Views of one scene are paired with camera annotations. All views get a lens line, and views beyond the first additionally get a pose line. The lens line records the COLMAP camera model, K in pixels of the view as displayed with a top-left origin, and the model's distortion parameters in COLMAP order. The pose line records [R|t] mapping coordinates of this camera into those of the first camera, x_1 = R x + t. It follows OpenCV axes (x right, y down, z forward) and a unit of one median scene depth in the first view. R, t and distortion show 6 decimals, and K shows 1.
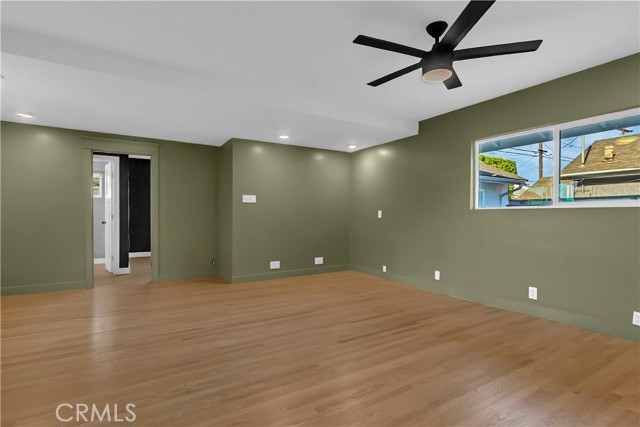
lens RADIAL K [[296.3, 0, 323.6], [0, 296.3, 211.9], [0, 0, 1]] dist [0.002911, 0.000120]
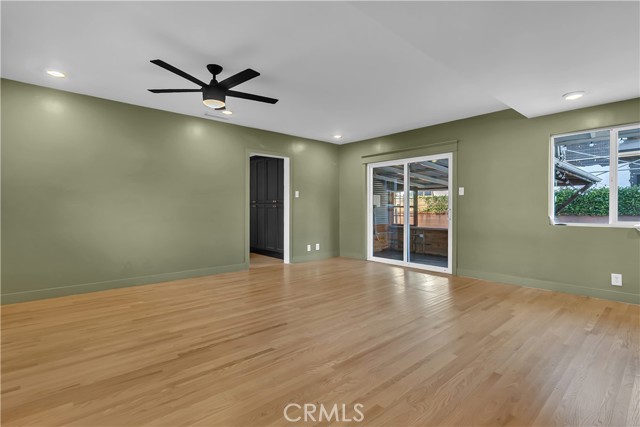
lens RADIAL K [[296.3, 0, 323.6], [0, 296.3, 211.9], [0, 0, 1]] dist [0.002911, 0.000120]
pose [[-0.981690, -0.003128, -0.190460, 0.125548], [-0.003157, 0.999995, -0.000148, 0.027960], [0.190460, 0.000456, -0.981695, 2.045499]]
